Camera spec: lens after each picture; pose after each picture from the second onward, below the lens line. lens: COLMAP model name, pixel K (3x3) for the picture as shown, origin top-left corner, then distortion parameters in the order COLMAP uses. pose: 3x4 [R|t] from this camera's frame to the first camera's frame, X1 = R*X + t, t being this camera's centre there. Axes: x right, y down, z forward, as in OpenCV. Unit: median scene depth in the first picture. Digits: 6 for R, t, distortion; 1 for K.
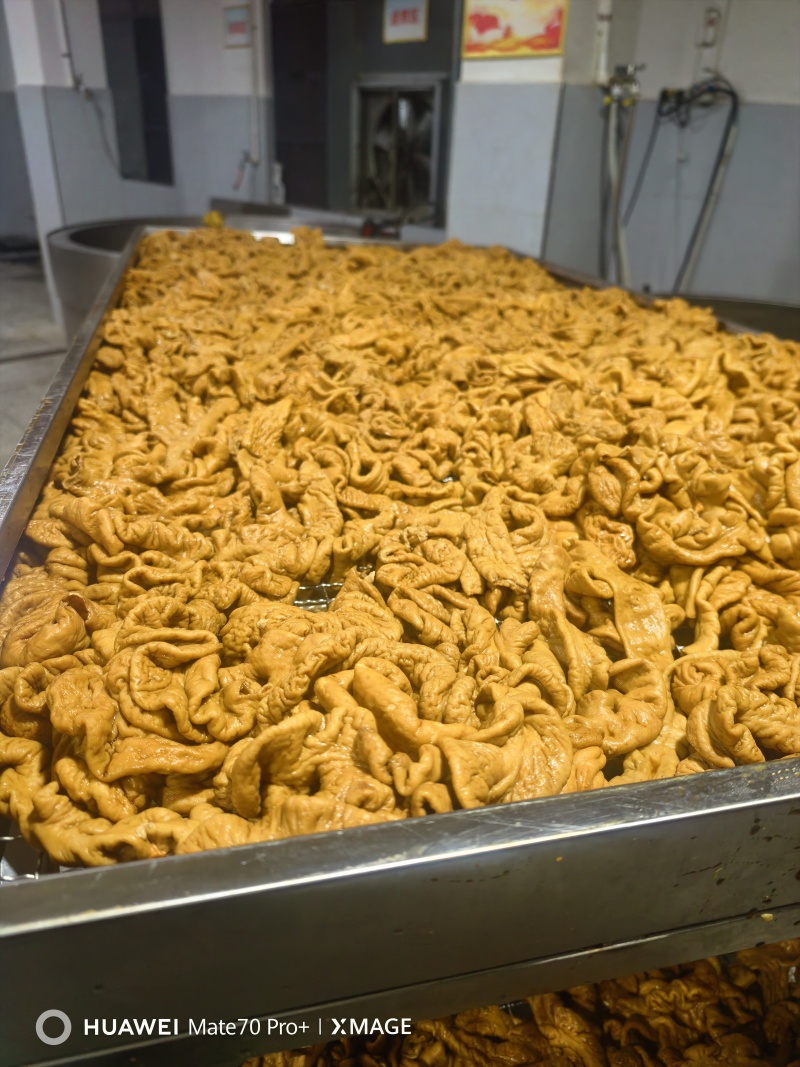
lens RADIAL K [[735.6, 0, 400.0], [0, 735.6, 533.5], [0, 0, 1]] dist [0.006417, -0.010084]
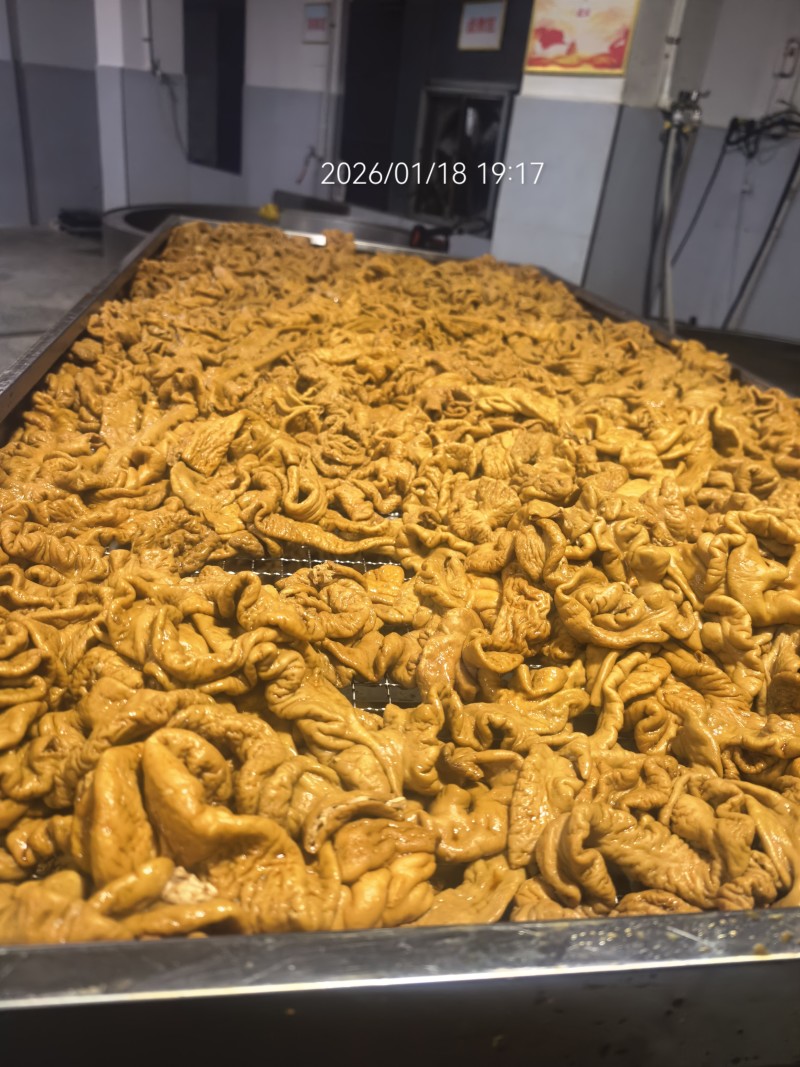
lens RADIAL K [[729.6, 0, 398.6], [0, 729.6, 528.1], [0, 0, 1]] dist [0.020244, -0.024693]
pose [[0.992331, 0.108797, -0.058667, 0.123623], [-0.109129, 0.994024, -0.002474, -0.051559], [0.058047, 0.008857, 0.998275, 0.051514]]
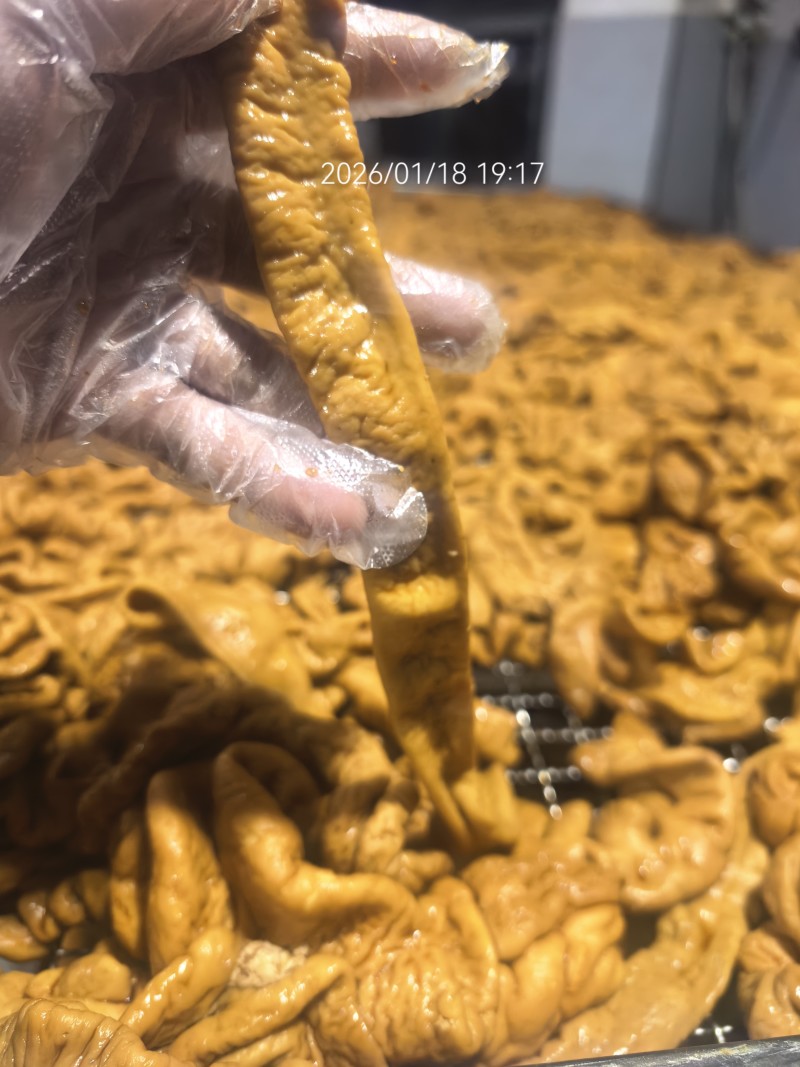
lens RADIAL K [[764.0, 0, 400.0], [0, 764.0, 533.5], [0, 0, 1]] dist [-0.045895, 0.000229]
pose [[0.991568, 0.052633, -0.118418, 0.077144], [-0.049154, 0.998275, 0.032117, -0.018017], [0.119905, -0.026026, 0.992444, 0.183971]]
